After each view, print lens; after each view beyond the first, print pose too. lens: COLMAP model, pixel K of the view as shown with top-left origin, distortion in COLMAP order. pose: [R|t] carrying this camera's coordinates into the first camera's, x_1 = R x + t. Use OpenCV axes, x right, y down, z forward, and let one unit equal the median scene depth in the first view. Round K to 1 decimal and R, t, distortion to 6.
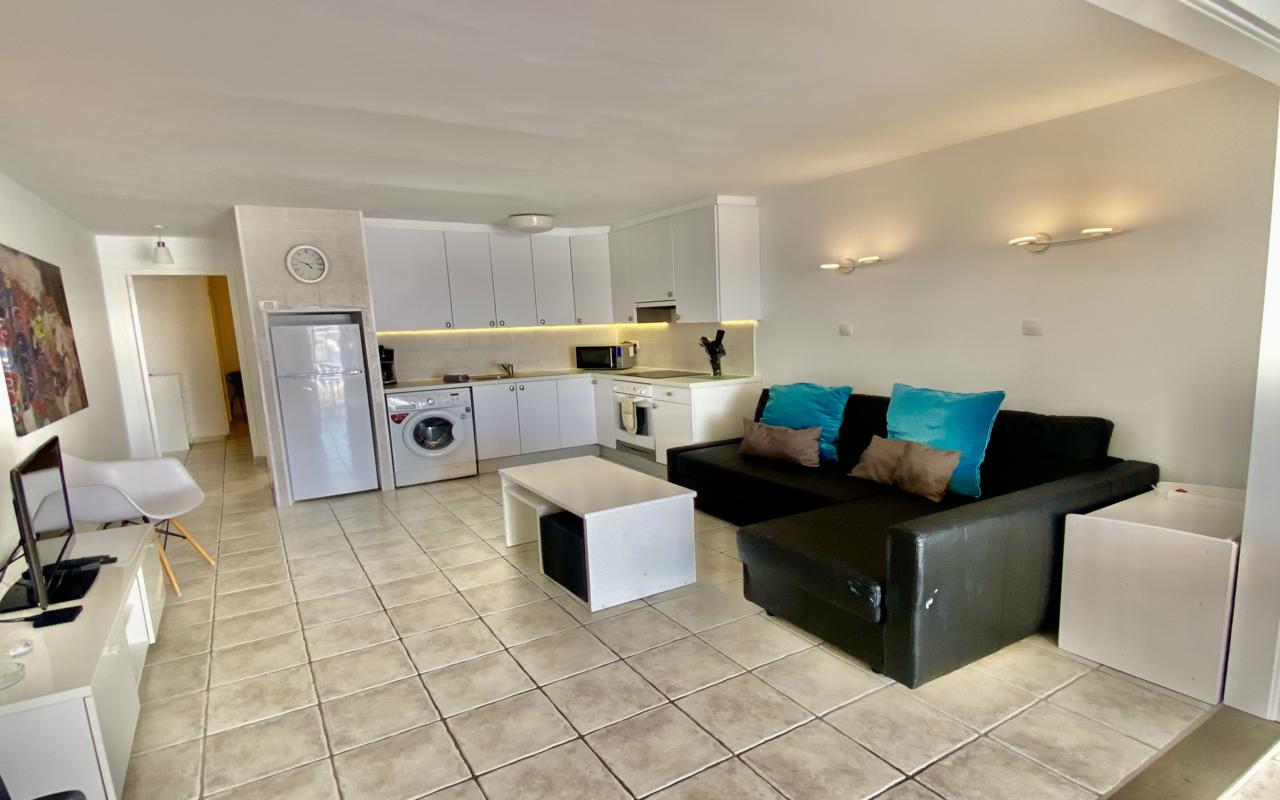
lens RADIAL K [[661.3, 0, 658.9], [0, 661.3, 412.2], [0, 0, 1]] dist [-0.016891, -0.005637]
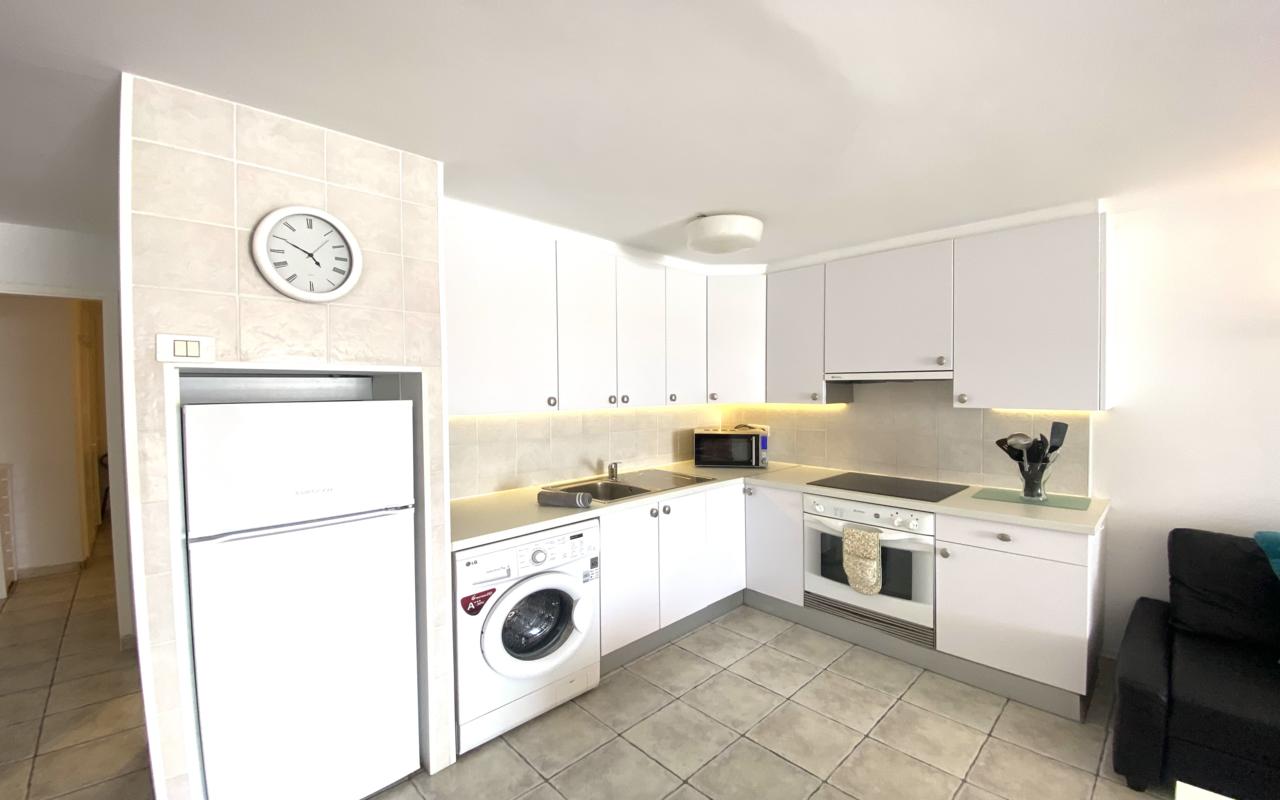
lens RADIAL K [[526.8, 0, 650.7], [0, 526.8, 378.5], [0, 0, 1]] dist [-0.014947, -0.005745]
pose [[0.978341, 0.029234, 0.204924, -0.351375], [0.003253, 0.987683, -0.156434, -0.087817], [-0.206973, 0.153712, 0.966196, 0.588335]]
